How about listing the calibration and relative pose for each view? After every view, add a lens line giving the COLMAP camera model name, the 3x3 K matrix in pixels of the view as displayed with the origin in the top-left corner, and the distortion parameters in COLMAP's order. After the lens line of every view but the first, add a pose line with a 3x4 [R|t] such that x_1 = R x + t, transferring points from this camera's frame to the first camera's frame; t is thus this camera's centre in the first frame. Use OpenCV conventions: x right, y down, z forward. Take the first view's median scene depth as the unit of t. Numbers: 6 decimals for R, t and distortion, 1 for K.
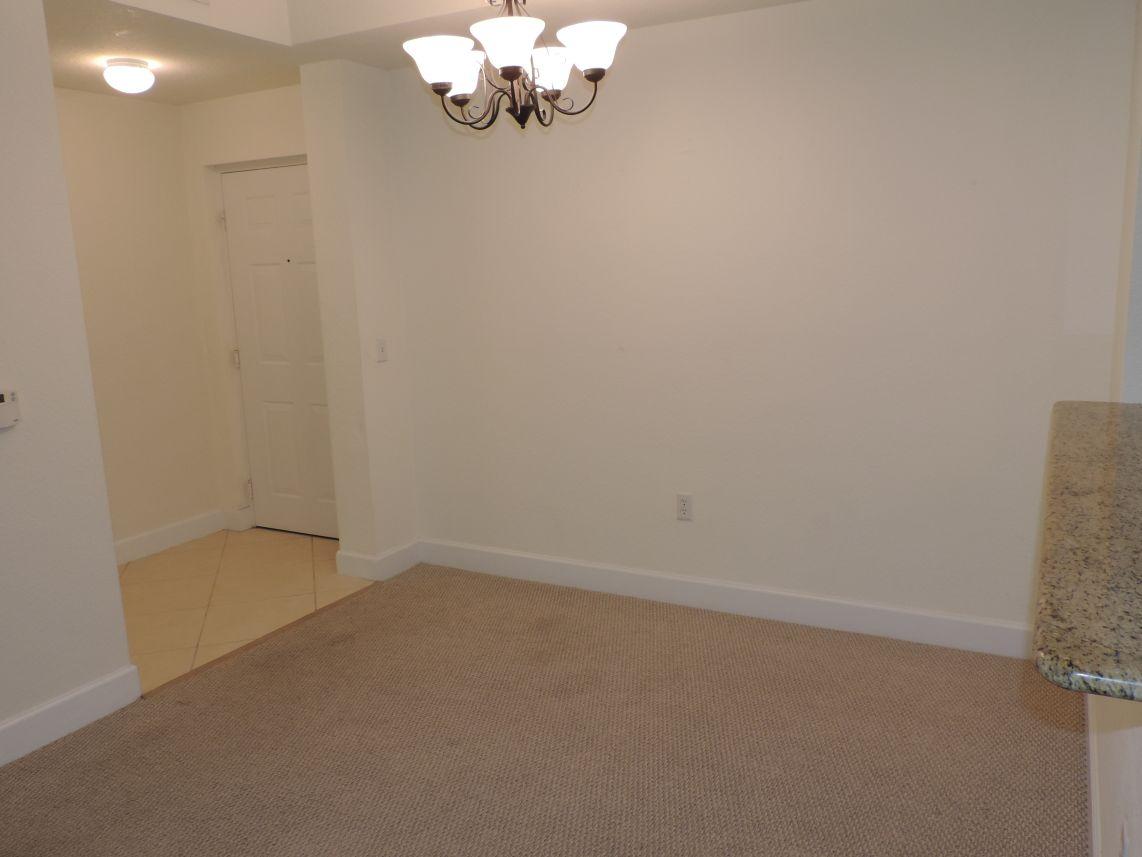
lens RADIAL K [[903.8, 0, 572.8], [0, 903.8, 429.1], [0, 0, 1]] dist [0.001036, -0.008416]
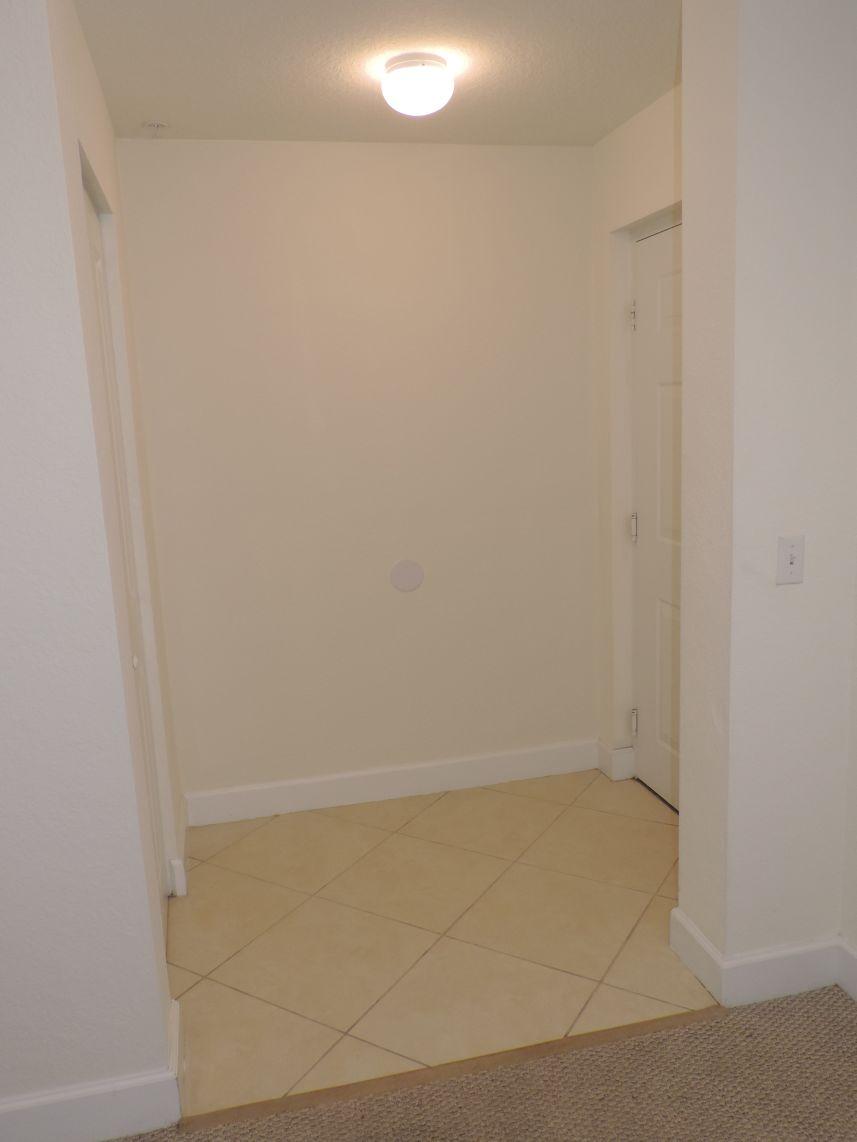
lens RADIAL K [[903.8, 0, 425.2], [0, 903.8, 573.8], [0, 0, 1]] dist [0.001036, -0.008416]
pose [[0.665420, 0.138992, -0.733415, 0.014377], [-0.109847, 0.990048, 0.087964, -0.098776], [0.738343, 0.022031, 0.674066, 0.514699]]
